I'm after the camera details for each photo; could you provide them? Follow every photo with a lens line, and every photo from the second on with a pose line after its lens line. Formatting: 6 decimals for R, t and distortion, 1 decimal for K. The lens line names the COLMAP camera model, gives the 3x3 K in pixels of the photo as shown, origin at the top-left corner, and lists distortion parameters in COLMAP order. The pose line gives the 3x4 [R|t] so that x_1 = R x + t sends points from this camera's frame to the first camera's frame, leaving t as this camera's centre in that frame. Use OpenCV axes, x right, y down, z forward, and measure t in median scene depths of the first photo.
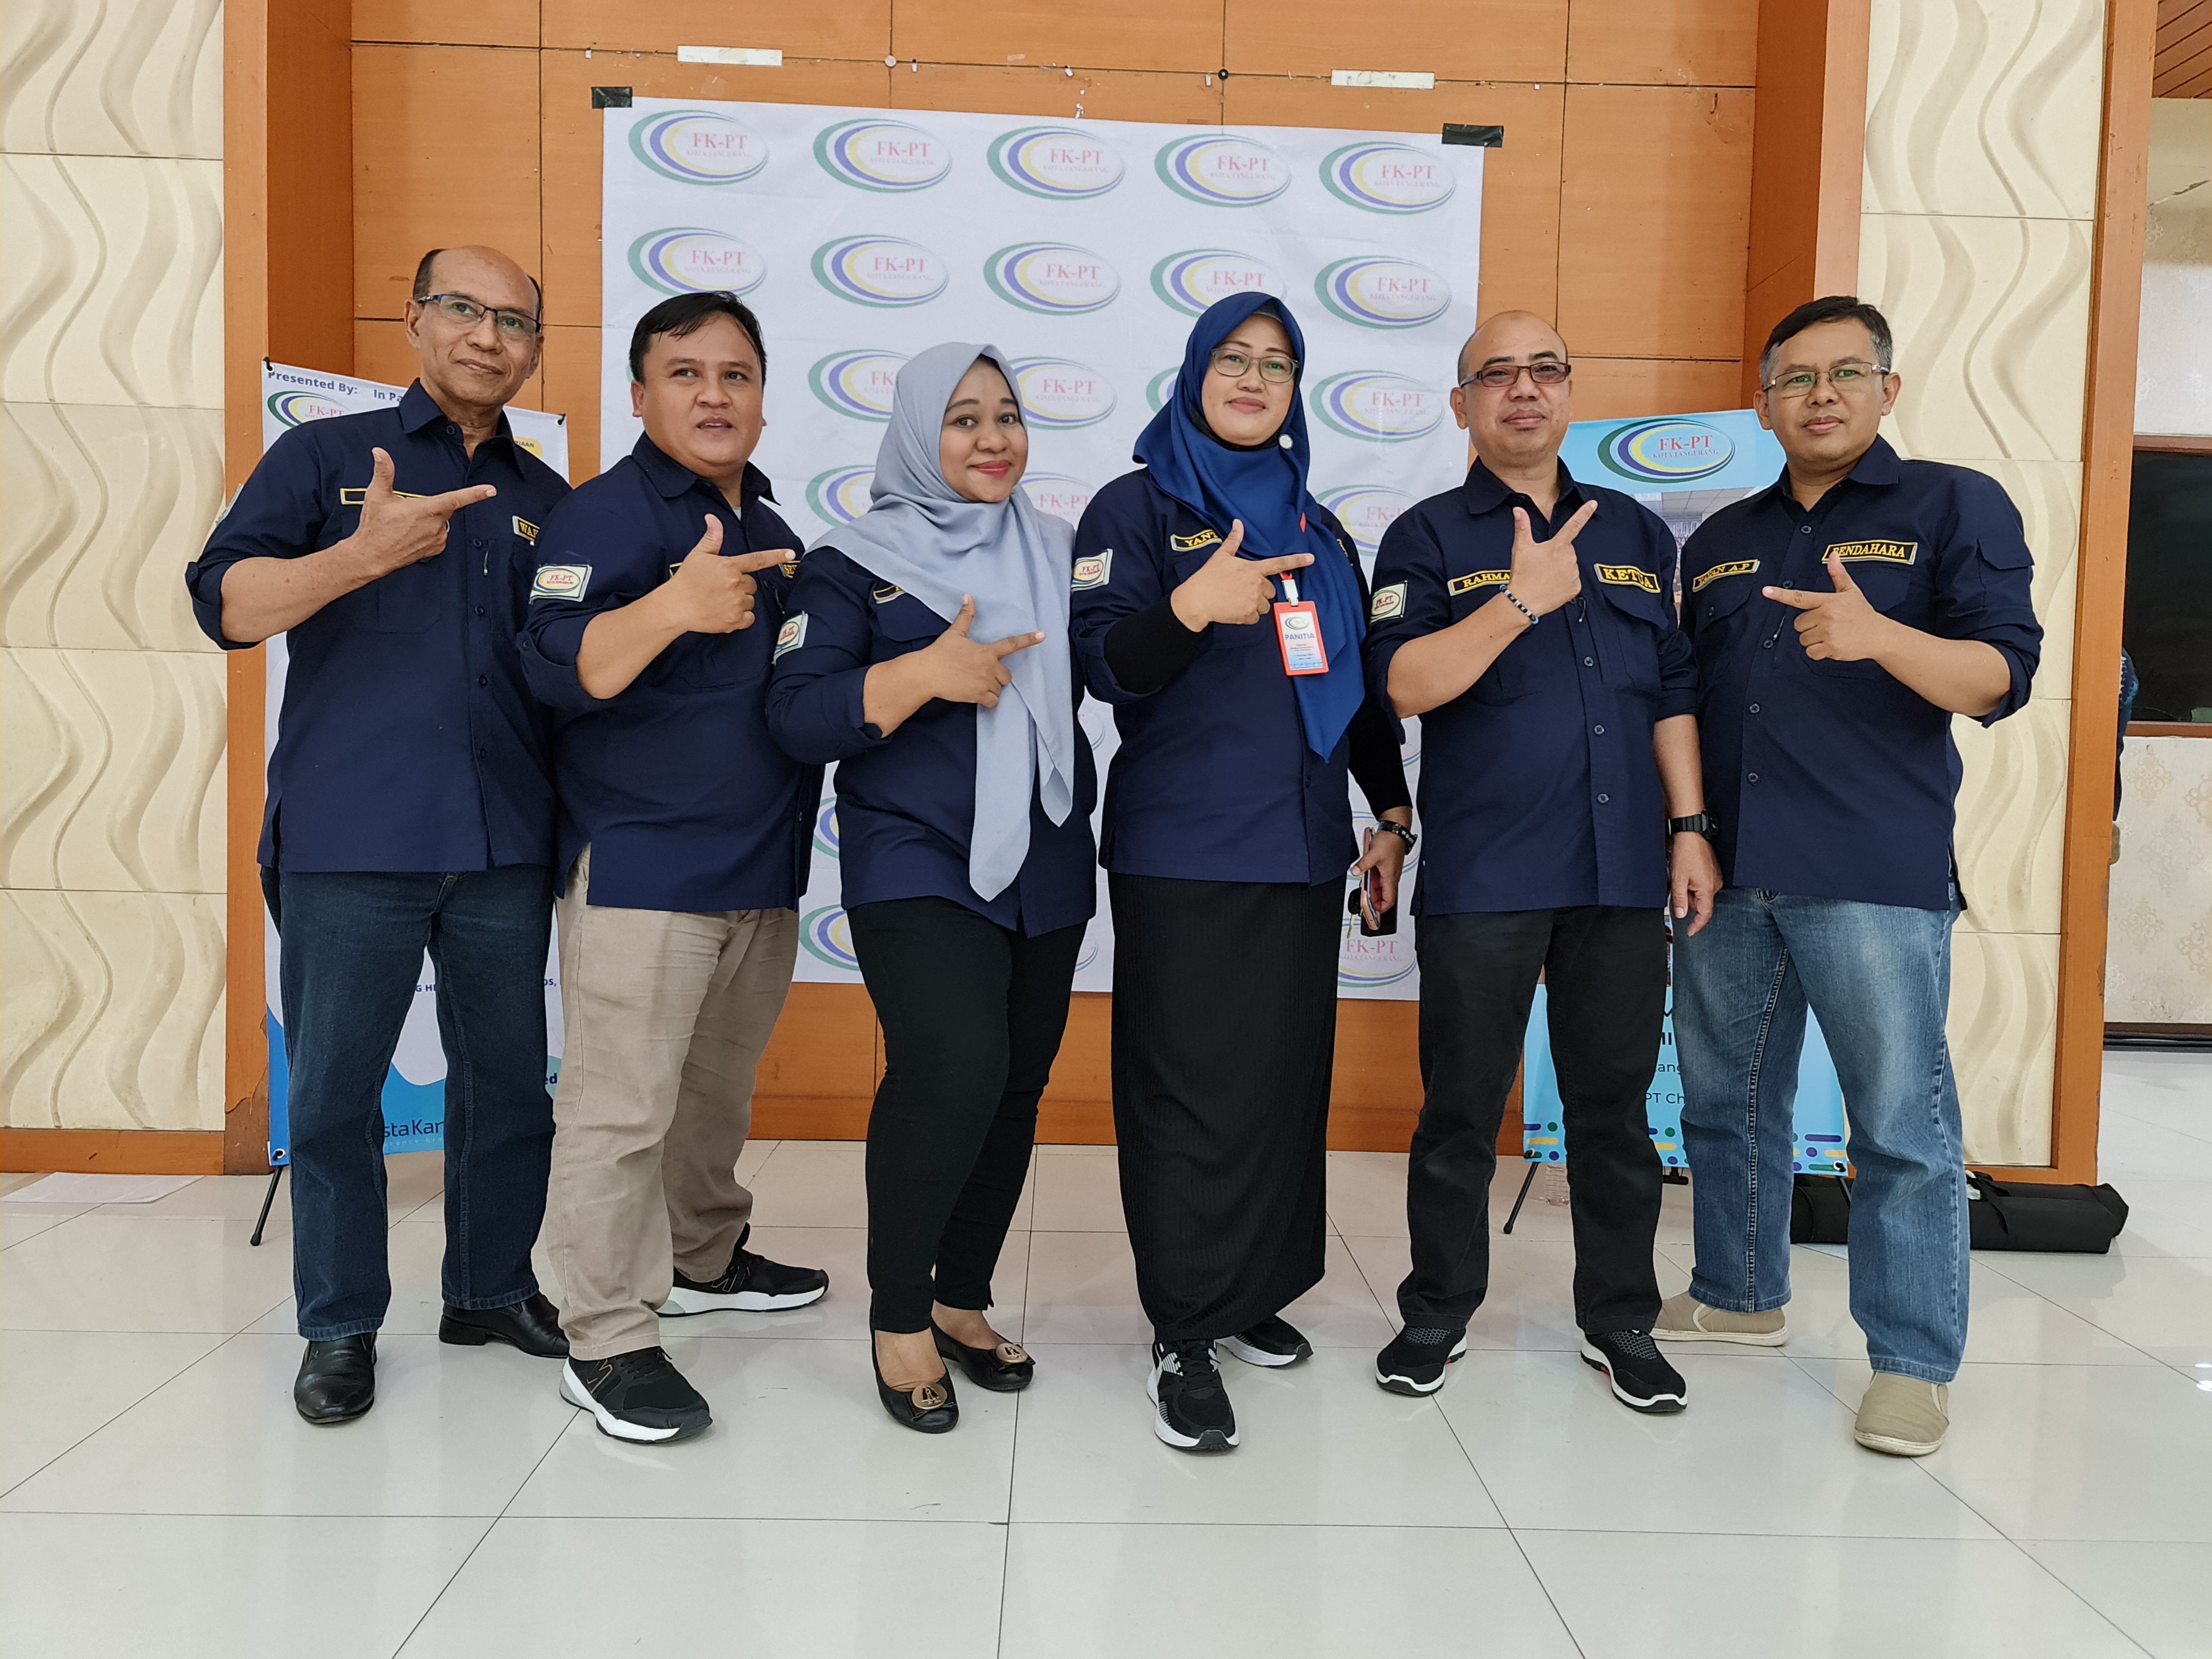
lens RADIAL K [[1682.8, 0, 1106.8], [0, 1682.8, 815.6], [0, 0, 1]] dist [0.066885, -0.063566]
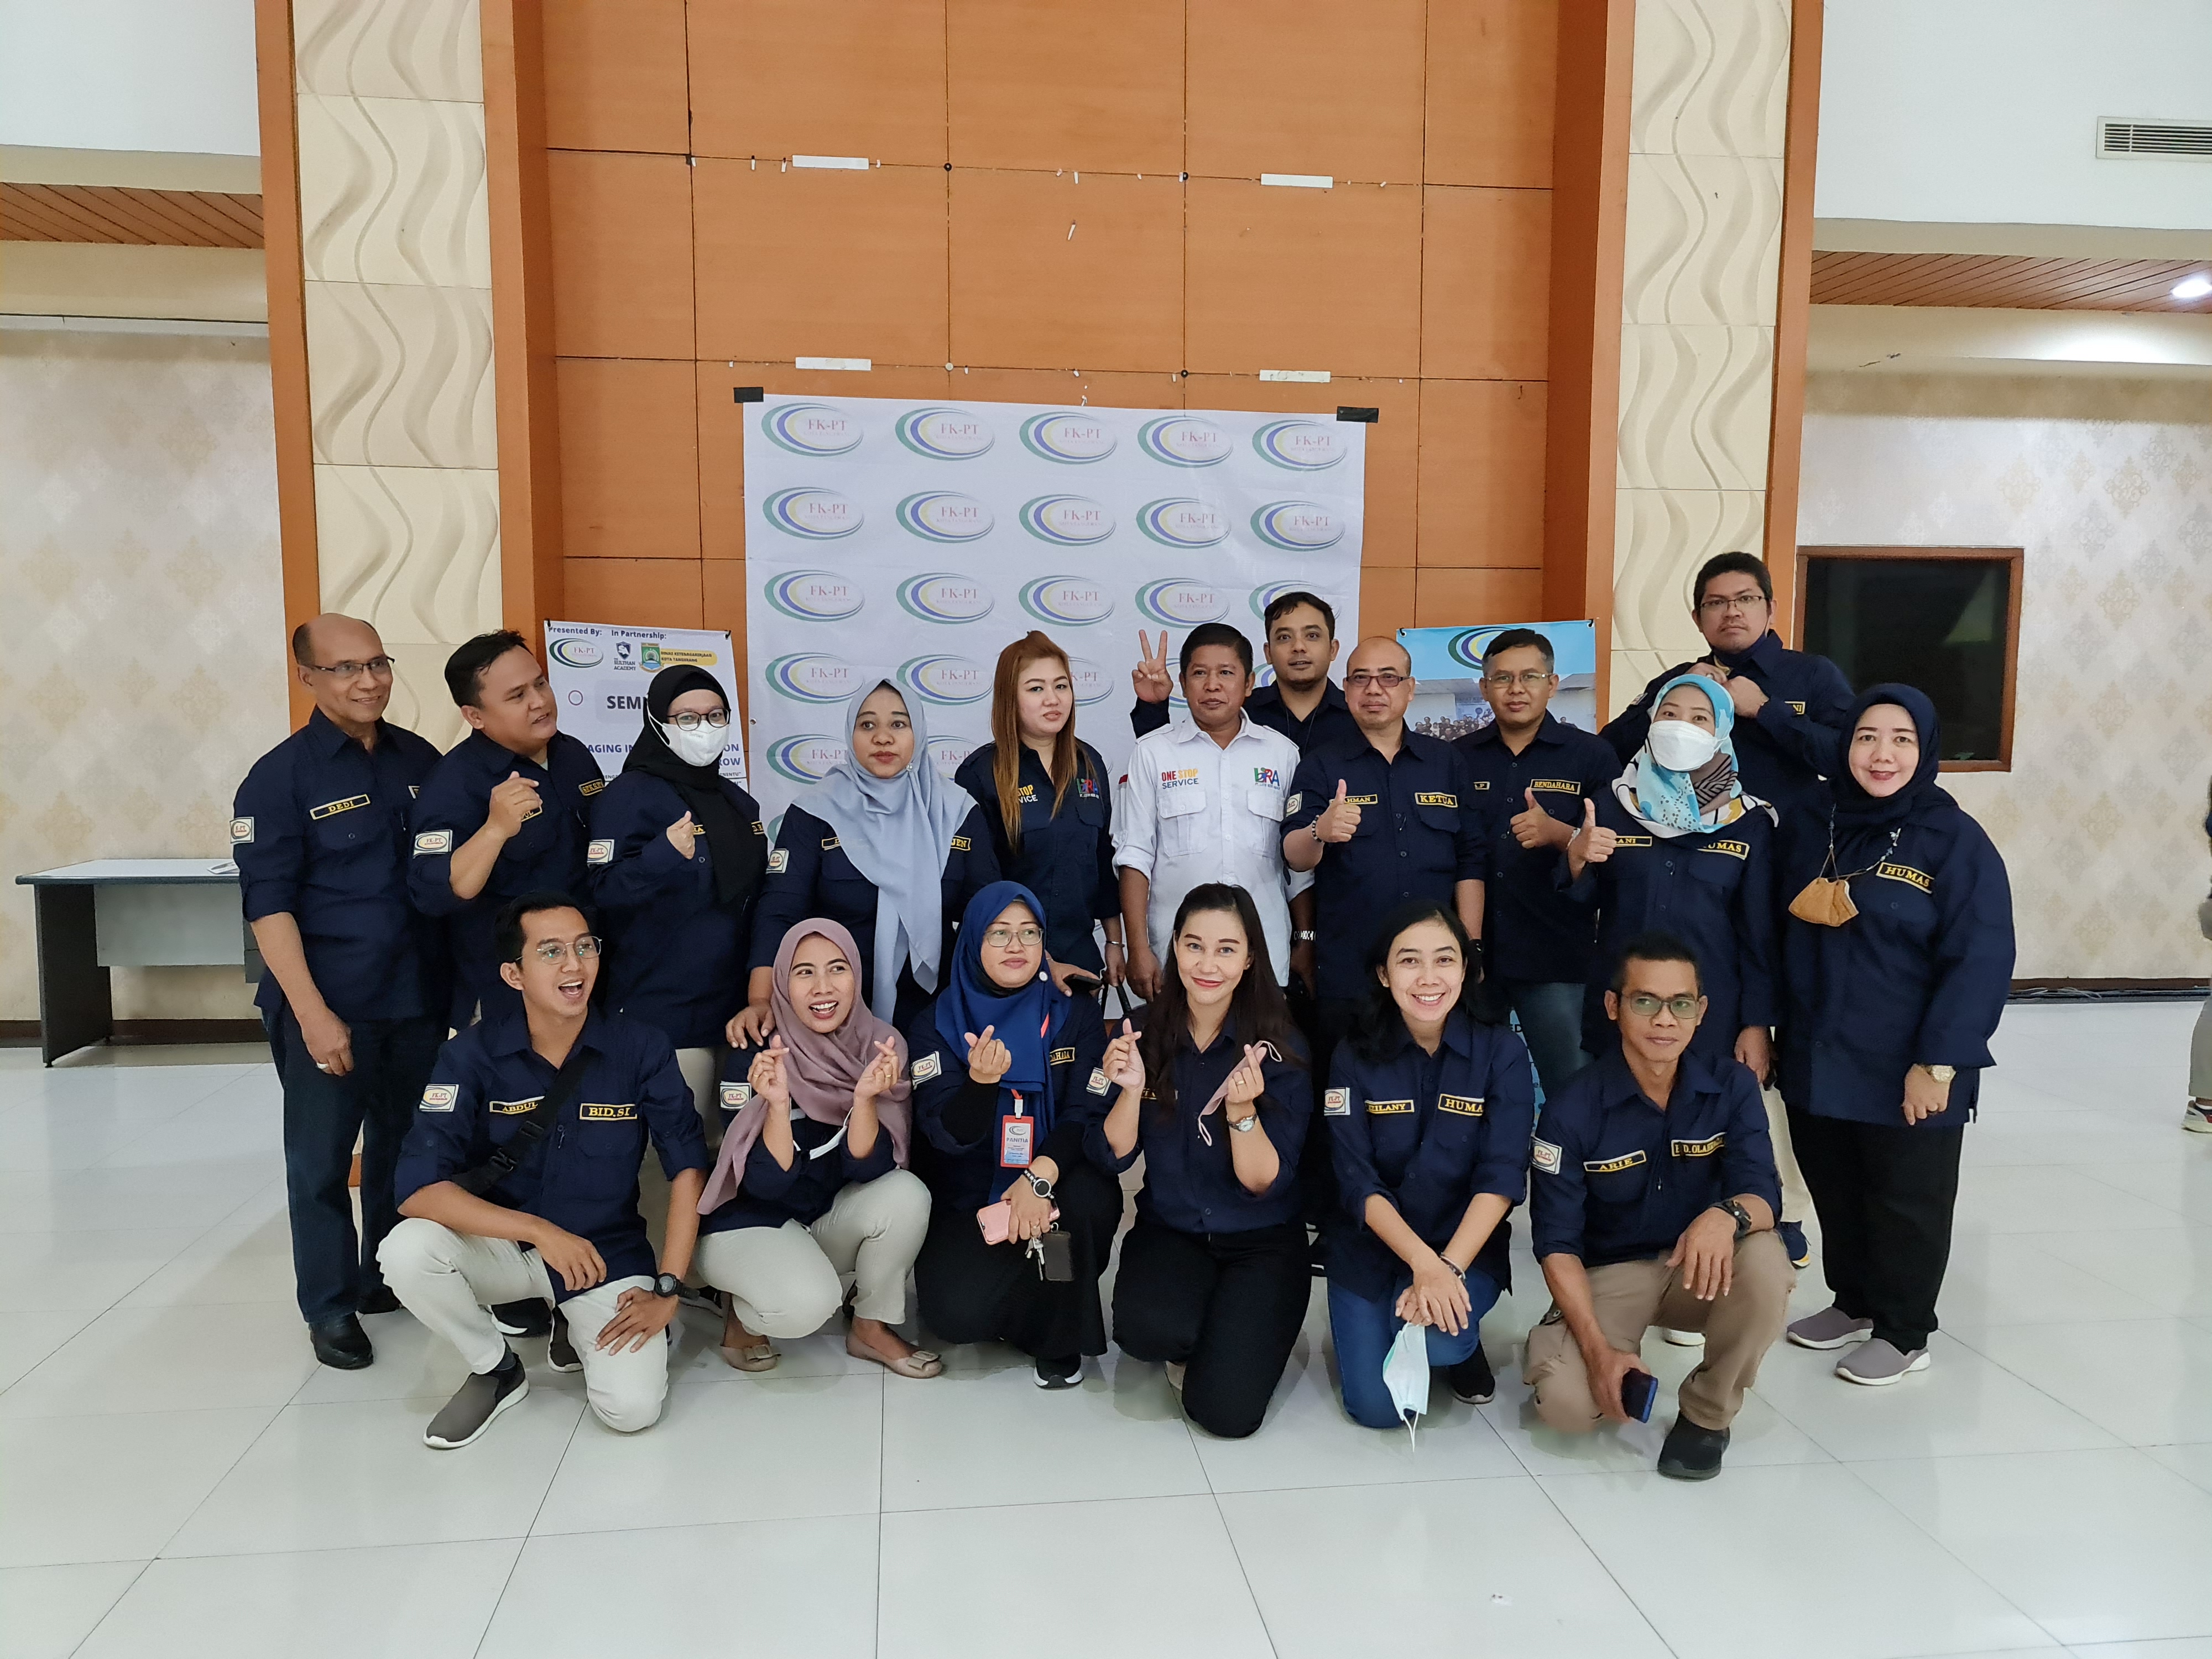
lens RADIAL K [[1682.8, 0, 1111.7], [0, 1682.8, 831.8], [0, 0, 1]] dist [0.066885, -0.063566]
pose [[0.994600, -0.030628, 0.099162, -0.153139], [0.025563, 0.998322, 0.051960, -0.138820], [-0.100587, -0.049144, 0.993714, -0.441208]]
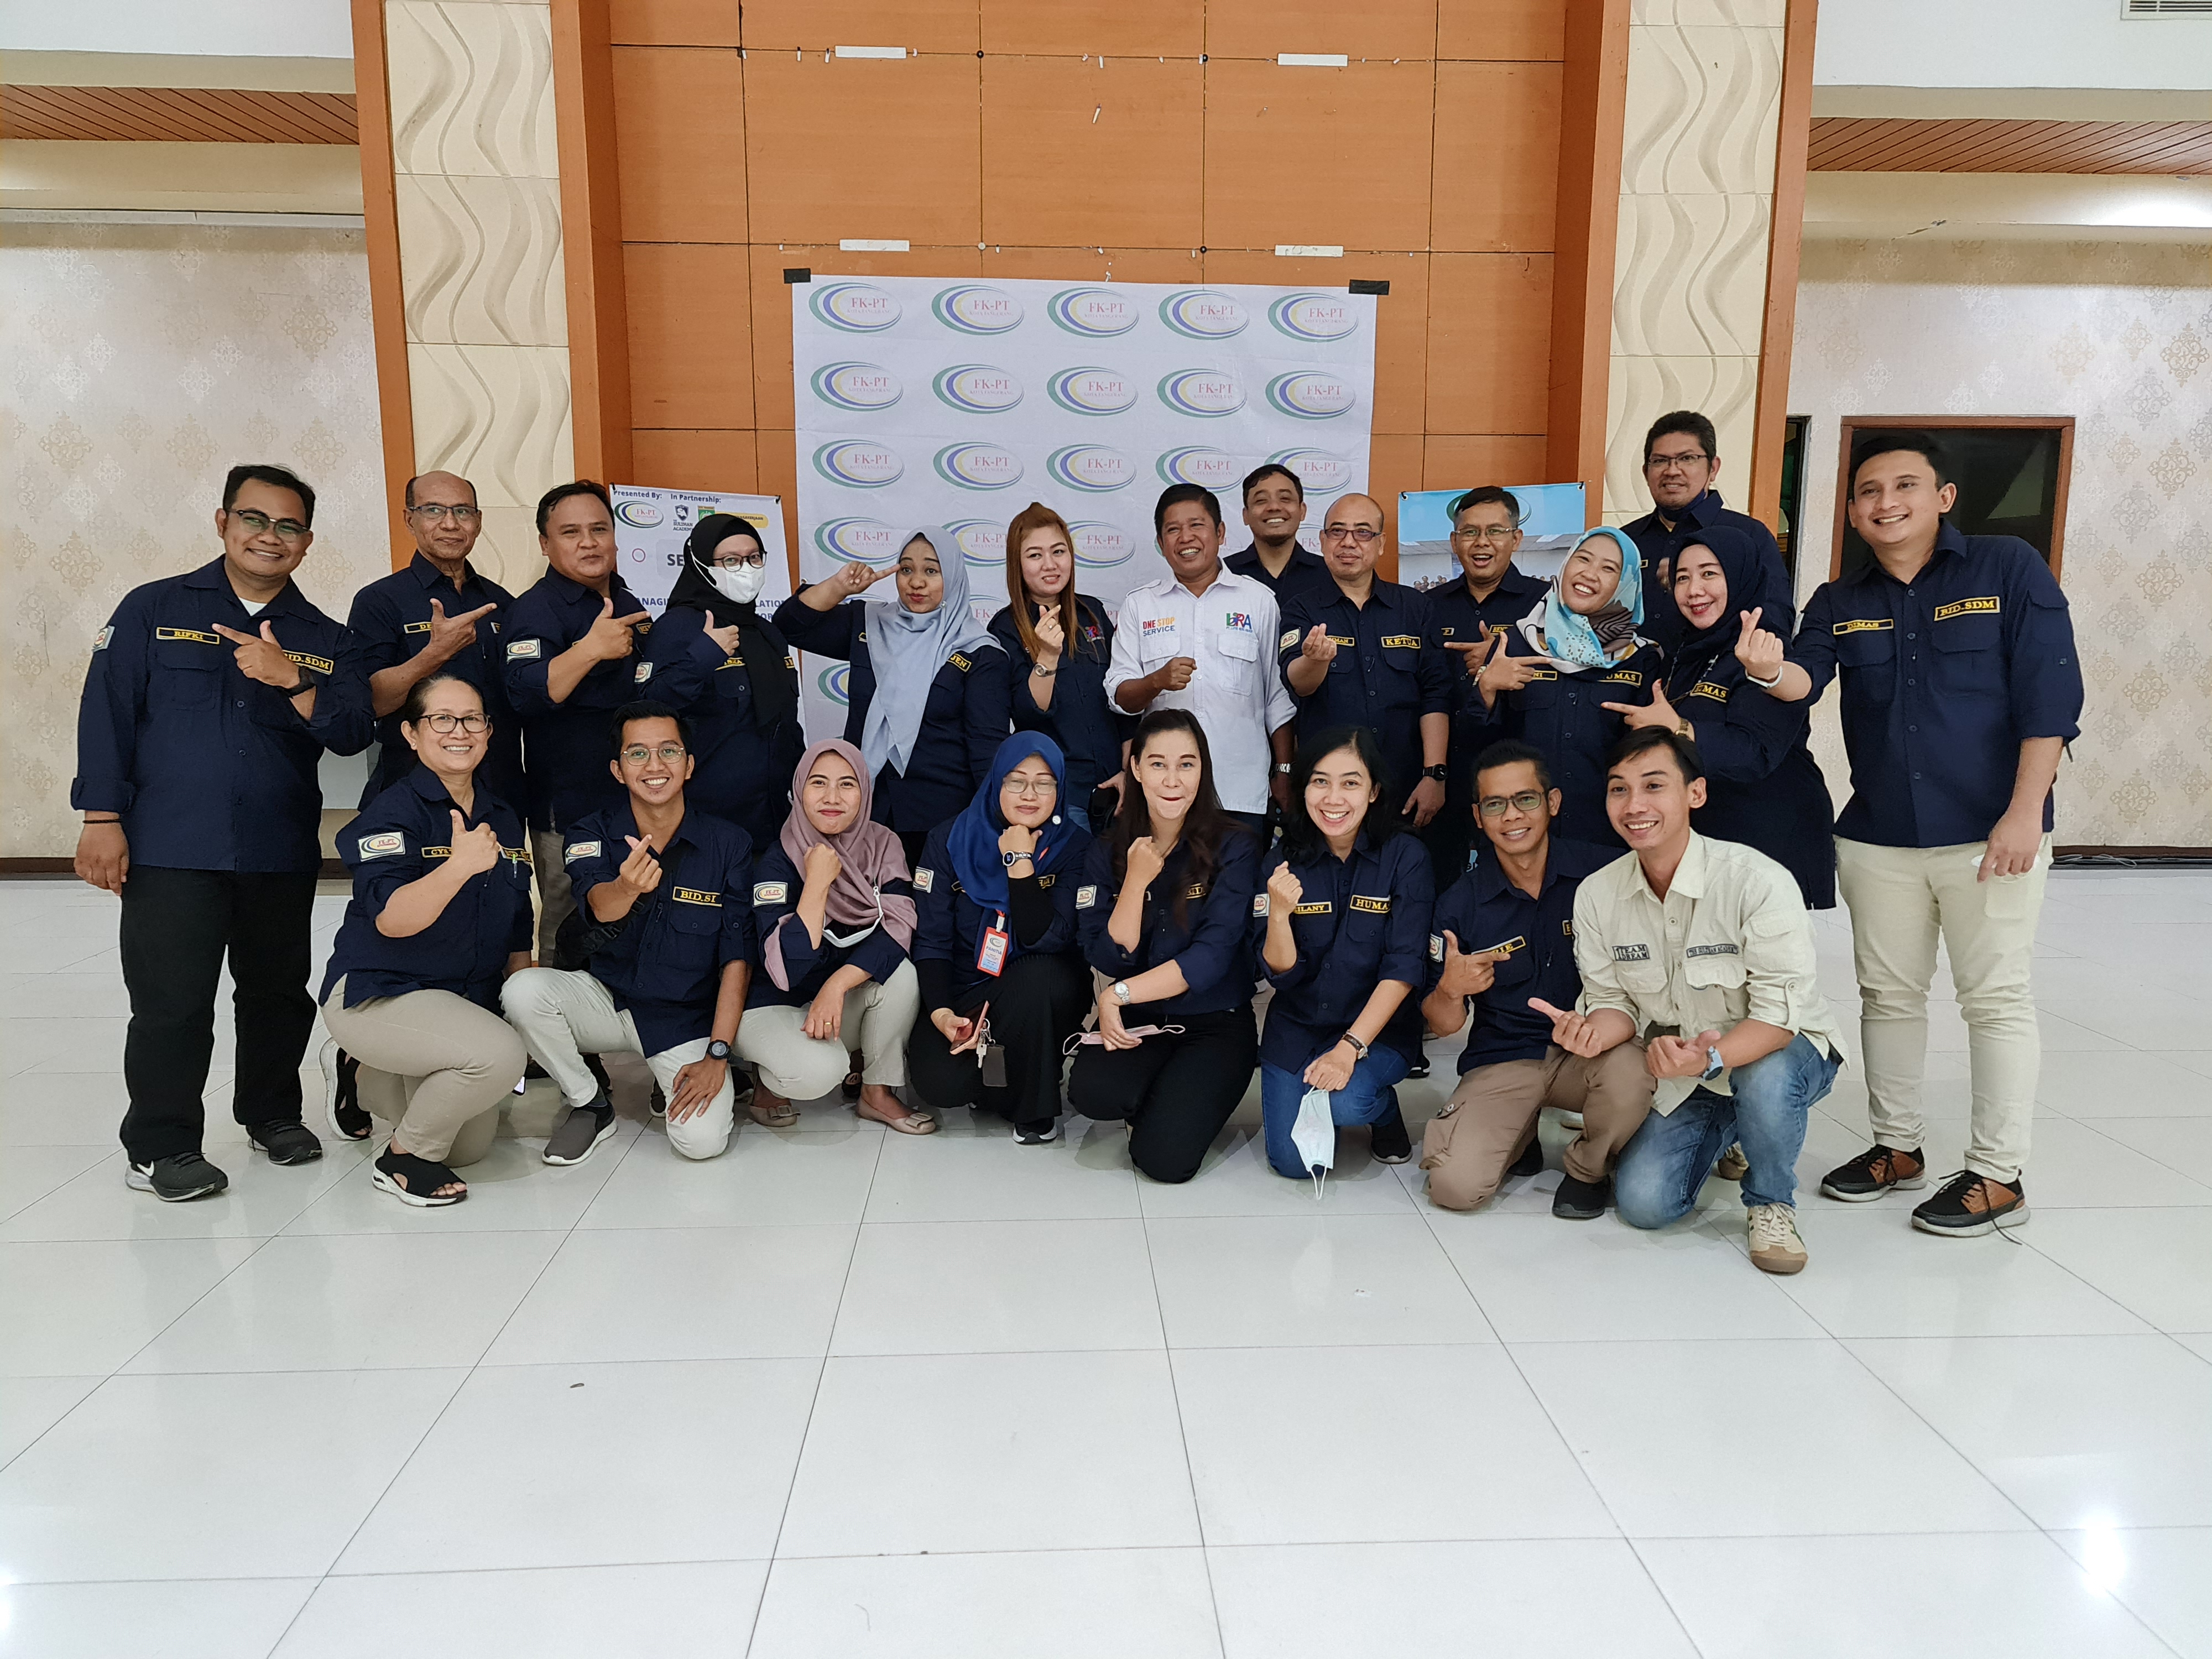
lens RADIAL K [[1682.8, 0, 1115.9], [0, 1682.8, 839.1], [0, 0, 1]] dist [0.066885, -0.063566]
pose [[0.999362, -0.025878, 0.024620, -0.062917], [0.022851, 0.992970, 0.116143, -0.101578], [-0.027452, -0.115507, 0.992927, -0.581917]]
